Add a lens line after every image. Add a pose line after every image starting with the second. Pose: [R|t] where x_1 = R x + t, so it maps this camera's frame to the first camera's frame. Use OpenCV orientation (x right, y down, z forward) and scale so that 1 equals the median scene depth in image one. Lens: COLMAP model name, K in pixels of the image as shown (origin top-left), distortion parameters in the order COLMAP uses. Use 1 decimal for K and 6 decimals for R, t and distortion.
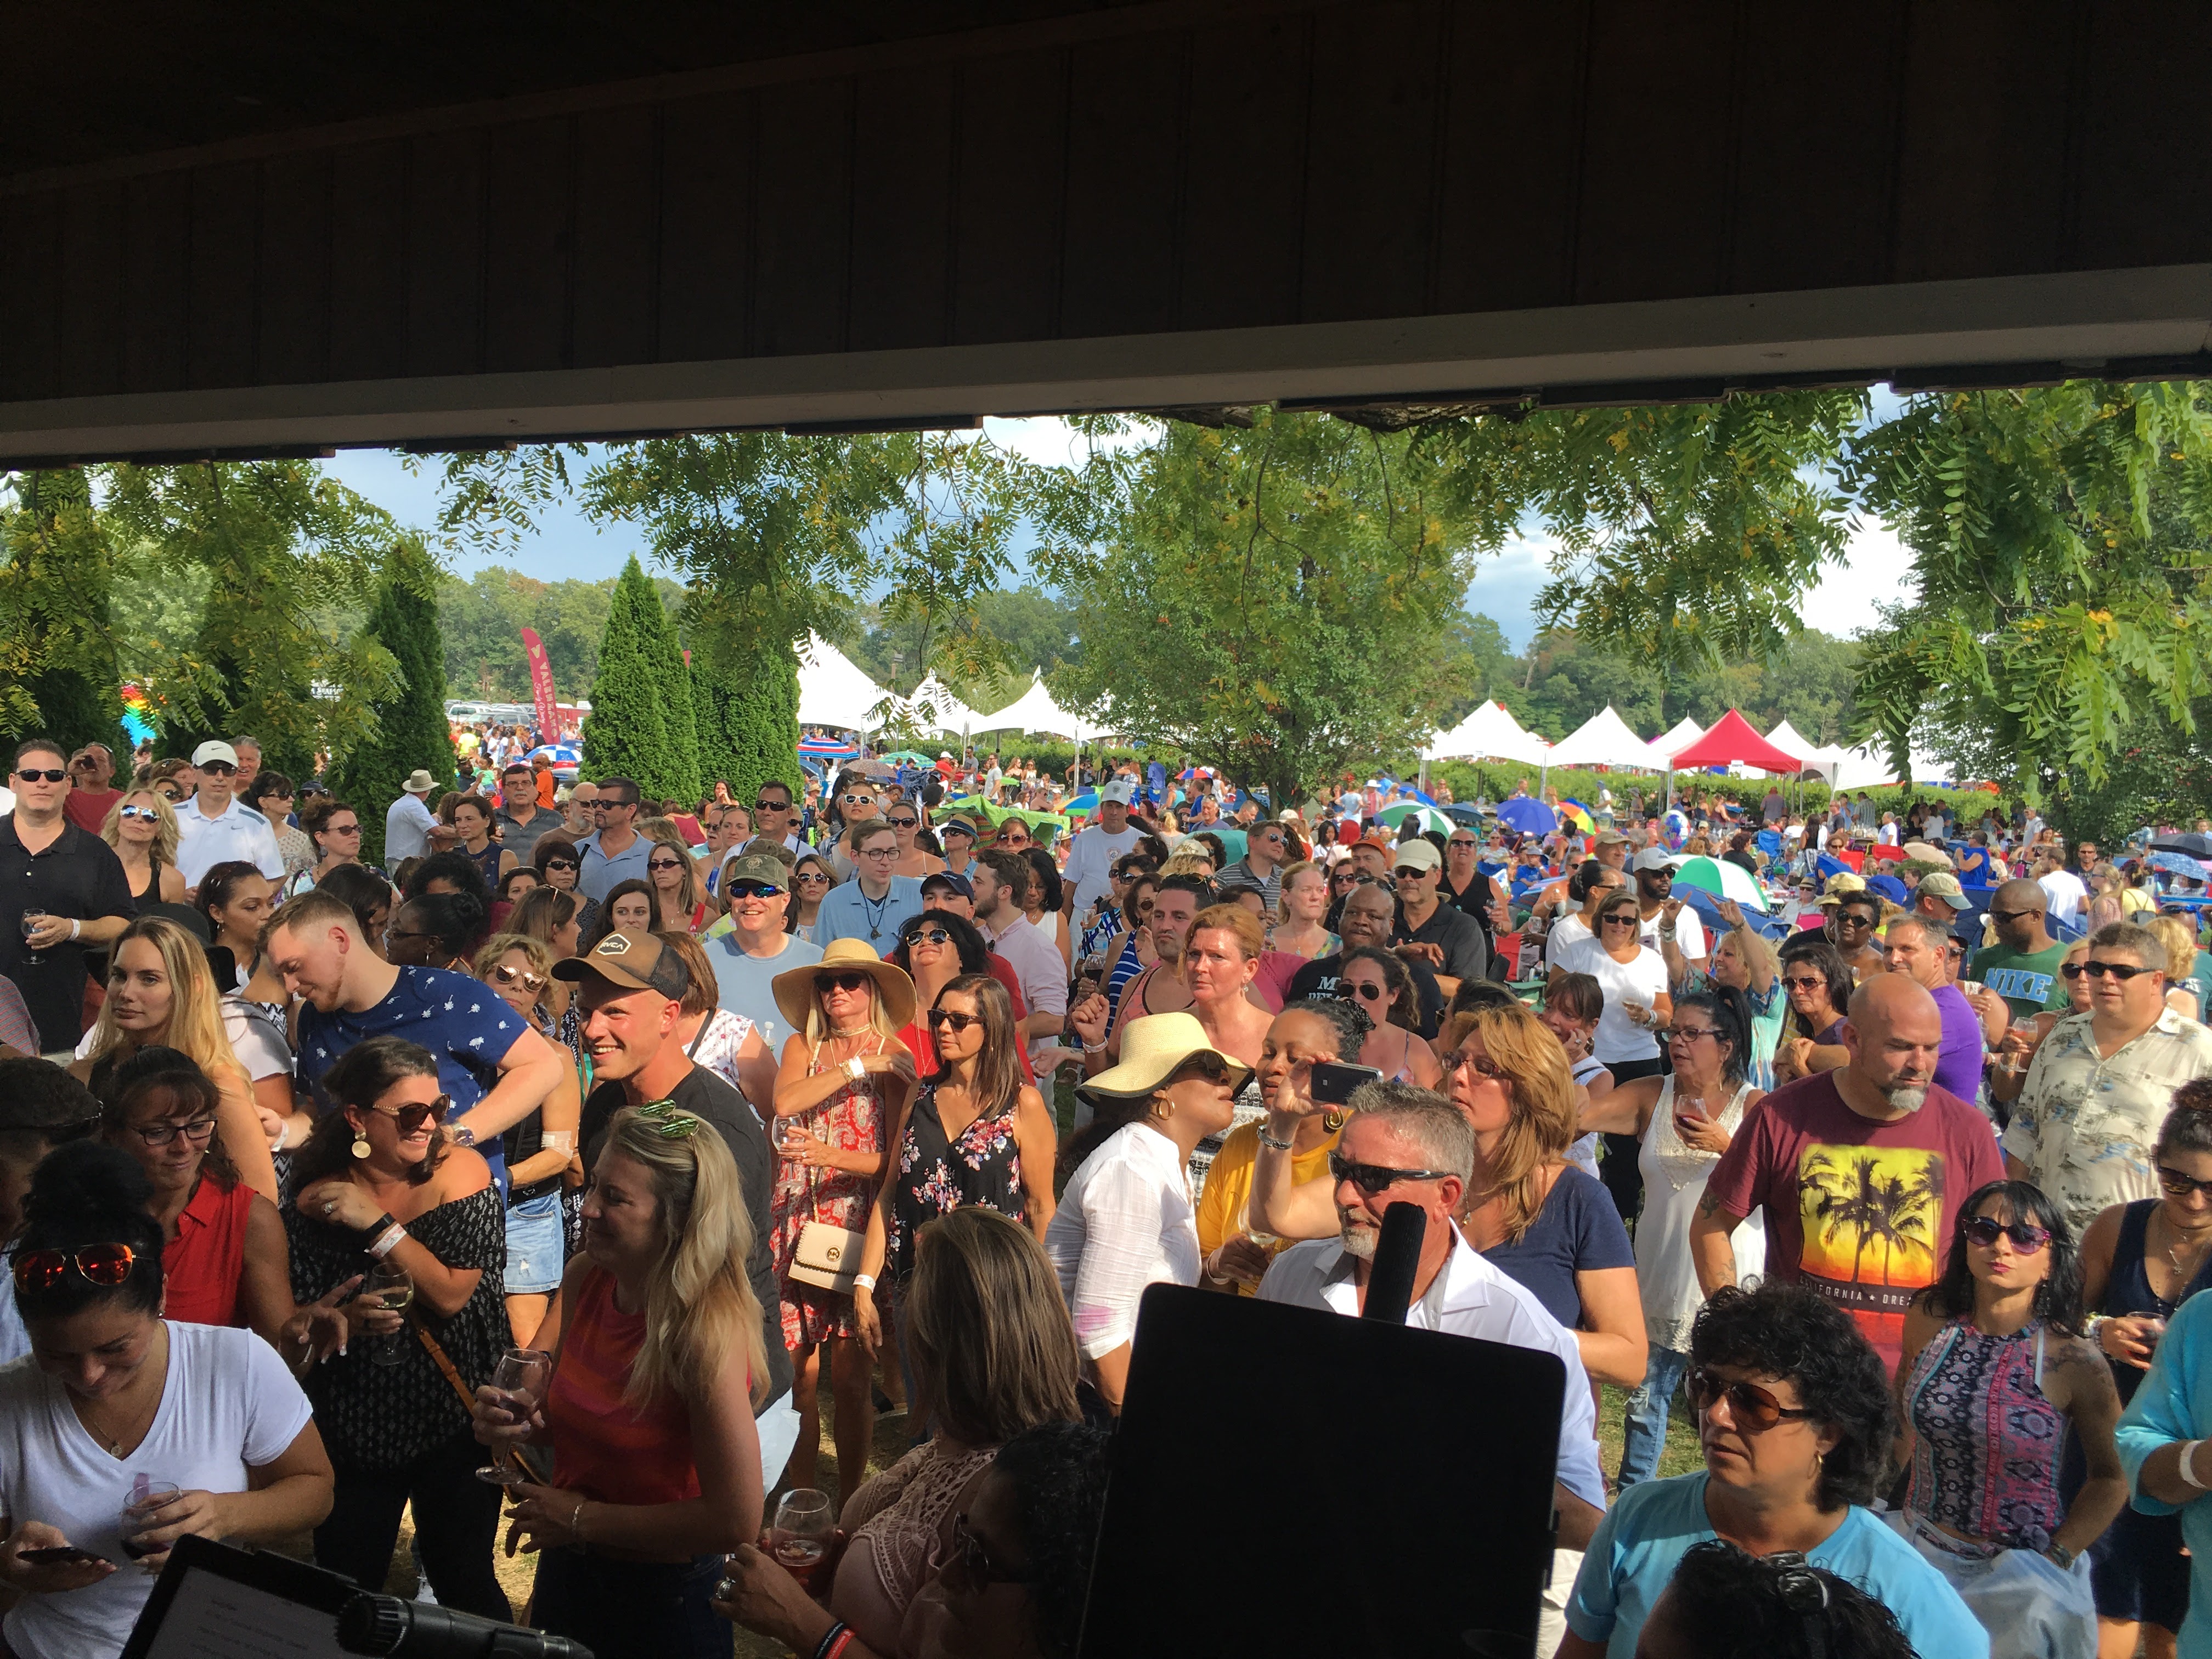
lens RADIAL K [[1904.5, 0, 1124.1], [0, 1904.5, 825.3], [0, 0, 1]] dist [0.072517, -0.090925]
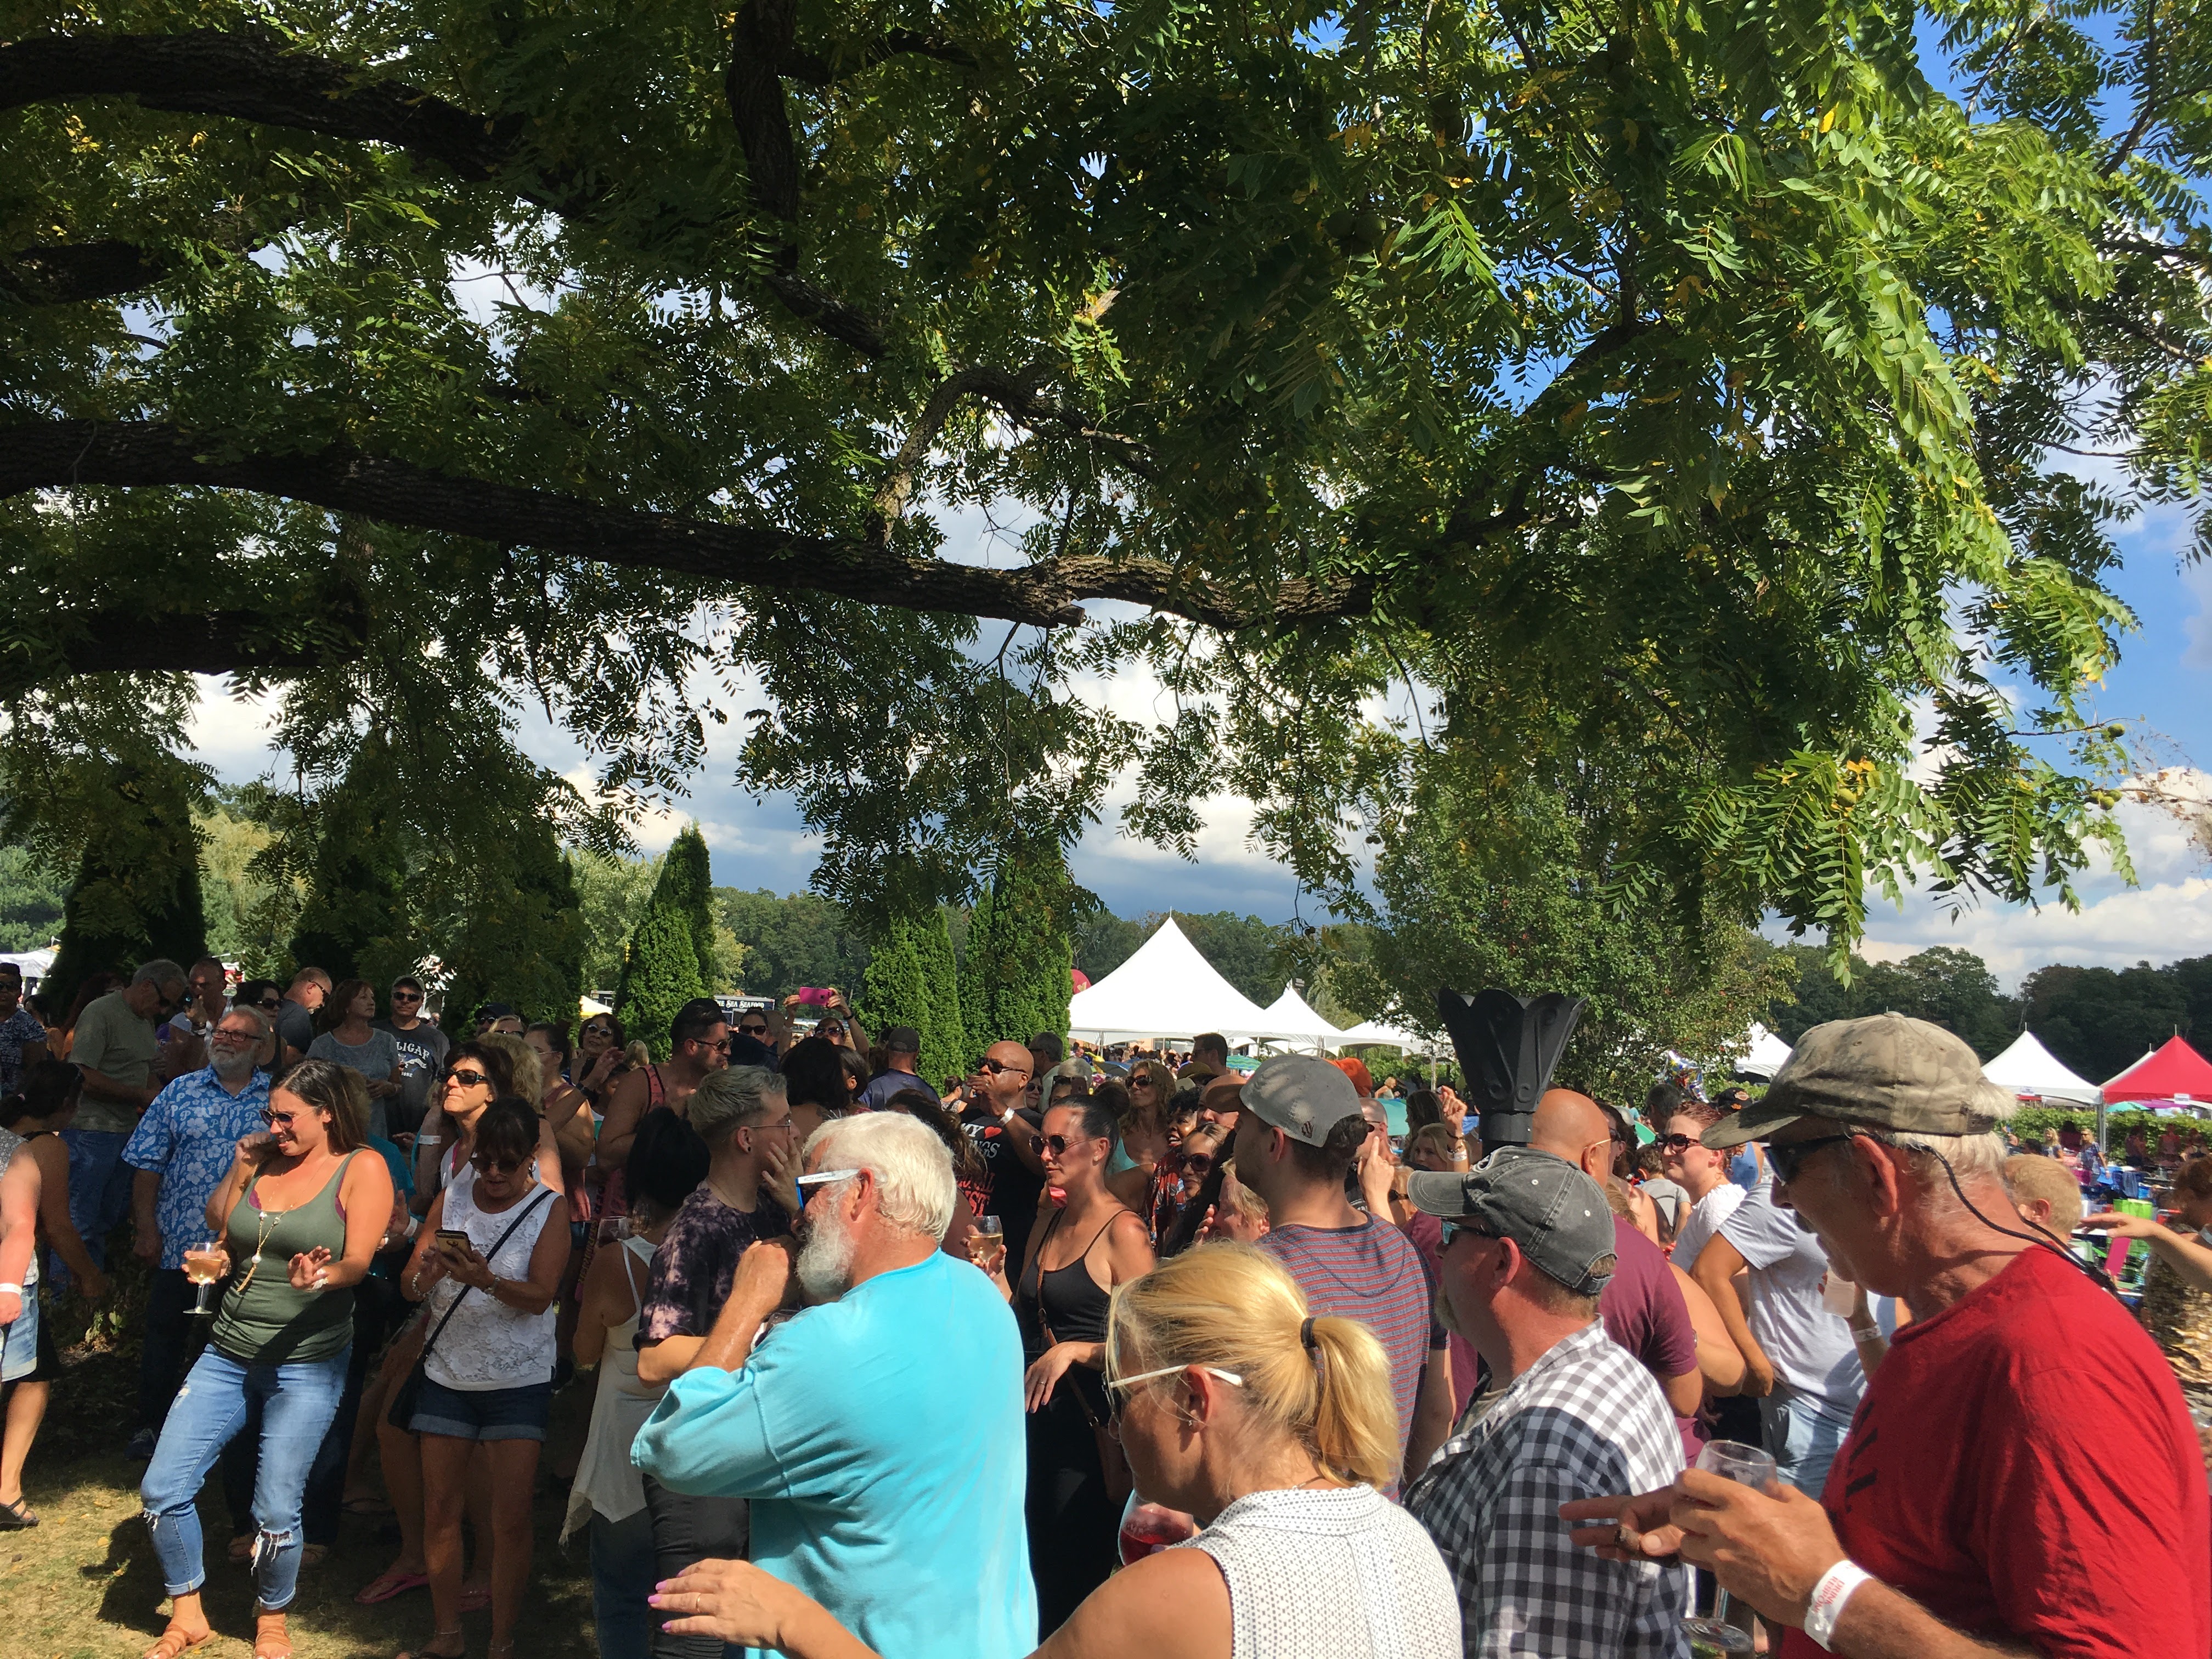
lens RADIAL K [[1904.5, 0, 1085.2], [0, 1904.5, 833.7], [0, 0, 1]] dist [0.072517, -0.090925]
pose [[0.967562, -0.011716, -0.252363, 0.182809], [-0.031804, 0.985328, -0.167679, 0.041734], [0.250624, 0.170266, 0.952994, 0.025145]]
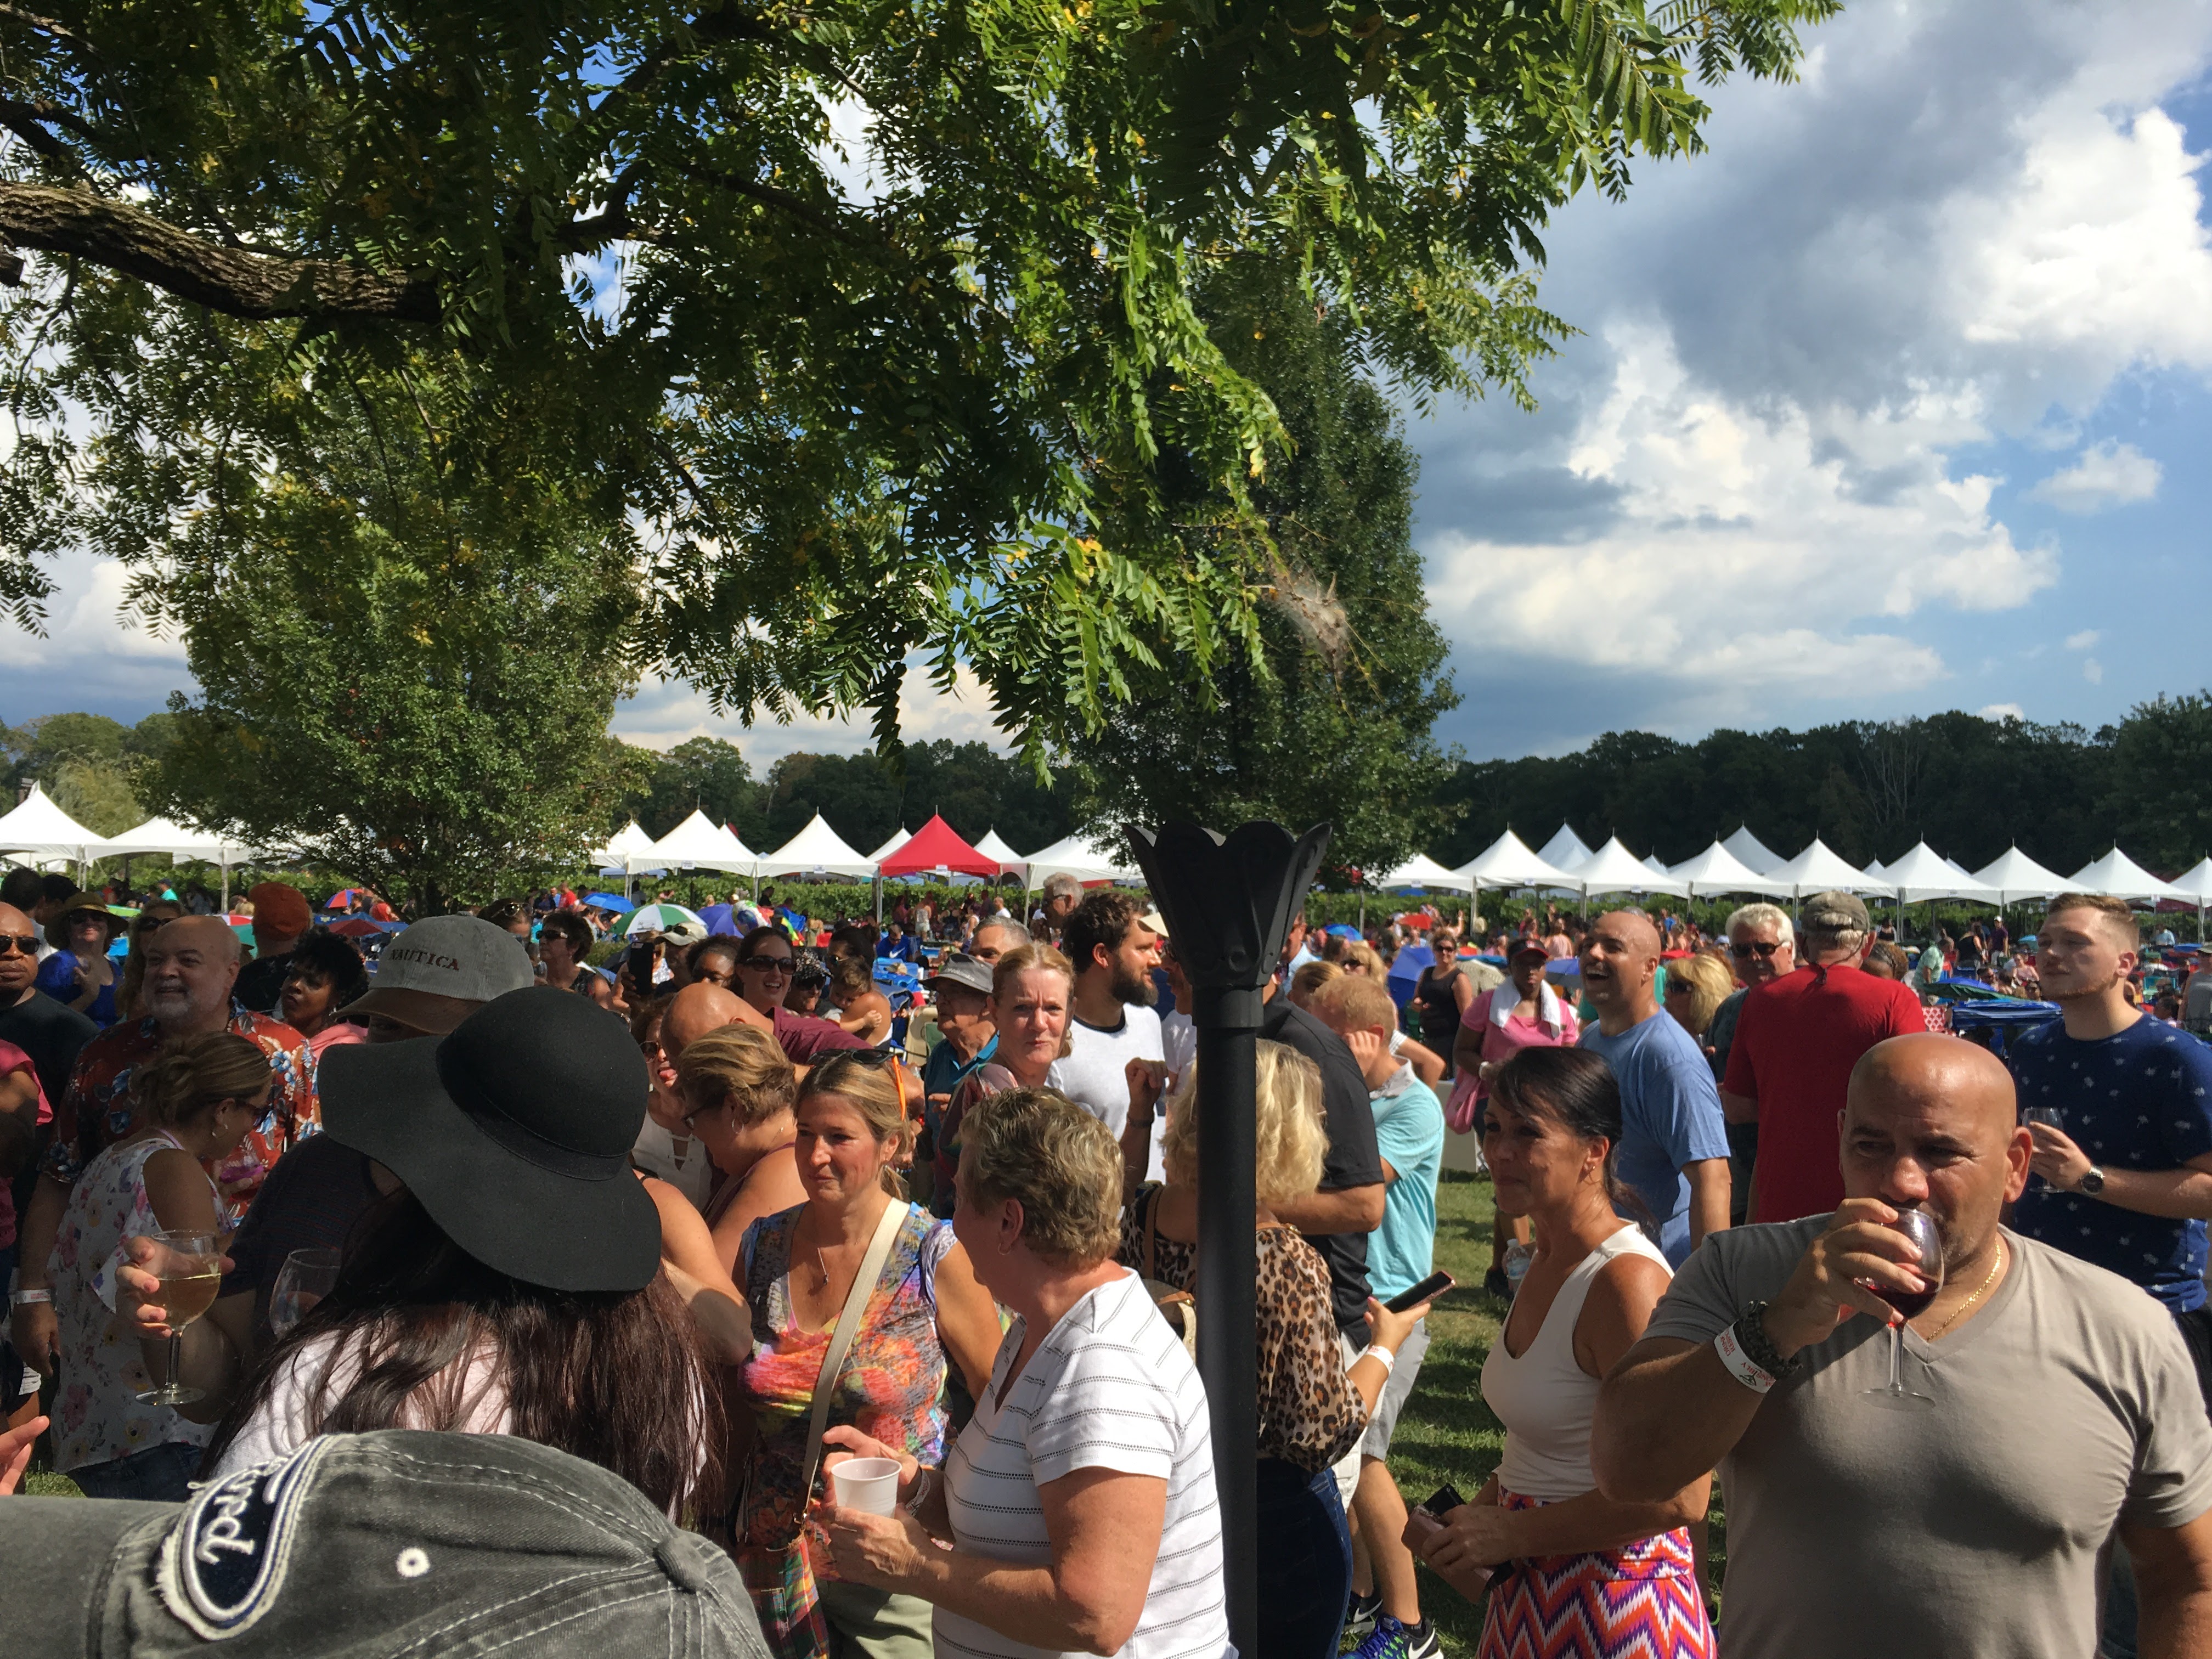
lens RADIAL K [[1904.5, 0, 1100.1], [0, 1904.5, 828.4], [0, 0, 1]] dist [0.072517, -0.090925]
pose [[0.930840, -0.018025, 0.364983, 0.098459], [0.042328, 0.997378, -0.058696, 0.028431], [-0.362968, 0.070085, 0.929162, 0.116810]]
